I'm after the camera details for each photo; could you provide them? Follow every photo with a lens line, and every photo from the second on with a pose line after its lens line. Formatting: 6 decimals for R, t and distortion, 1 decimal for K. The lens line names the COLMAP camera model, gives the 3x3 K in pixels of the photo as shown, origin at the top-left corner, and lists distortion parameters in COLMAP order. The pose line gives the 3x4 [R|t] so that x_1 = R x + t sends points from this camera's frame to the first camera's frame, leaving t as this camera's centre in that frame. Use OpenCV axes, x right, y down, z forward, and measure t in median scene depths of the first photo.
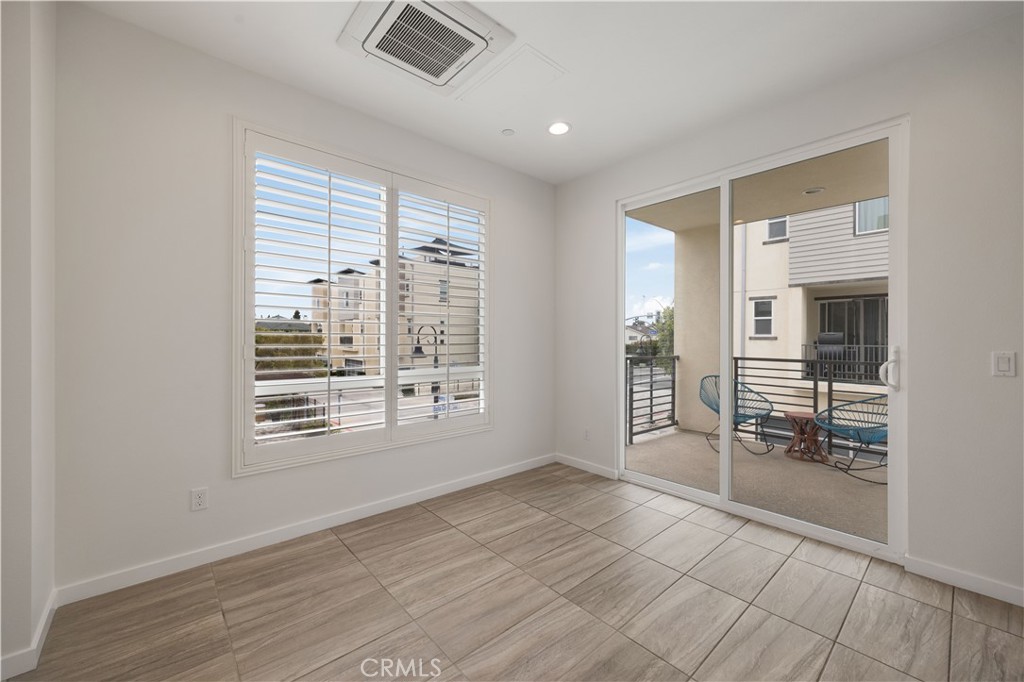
lens RADIAL K [[396.8, 0, 510.9], [0, 396.8, 337.0], [0, 0, 1]] dist [0.000267, -0.000064]
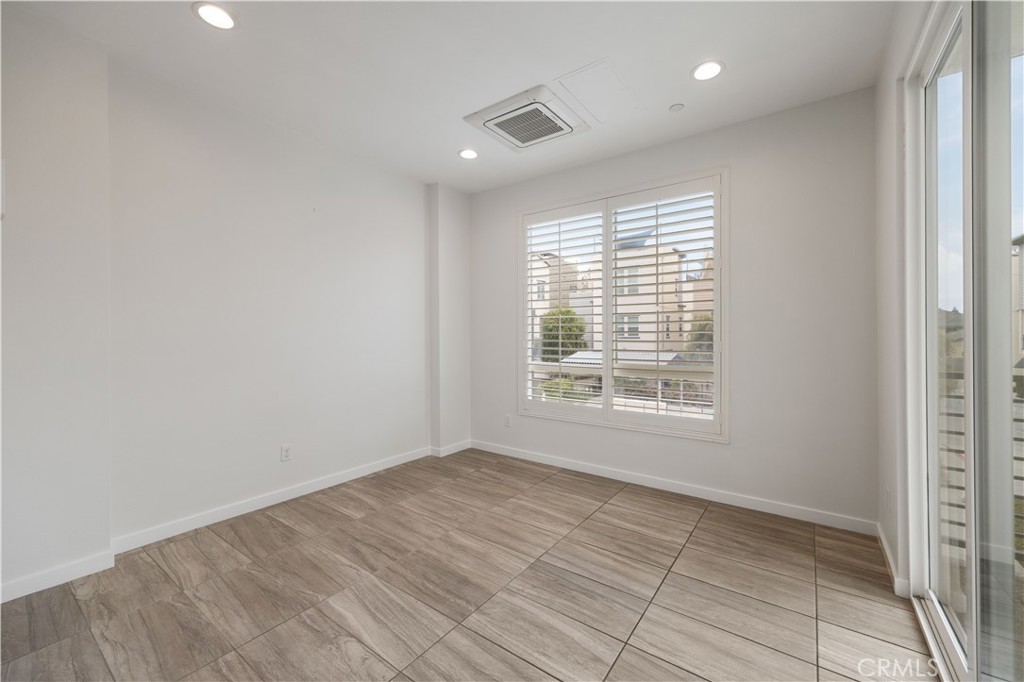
lens RADIAL K [[396.8, 0, 510.1], [0, 396.8, 334.5], [0, 0, 1]] dist [0.000267, -0.000064]
pose [[0.232433, -0.005407, -0.972597, 0.745298], [0.003788, 0.999982, -0.004654, 0.004707], [0.972605, -0.002602, 0.232449, 0.399719]]
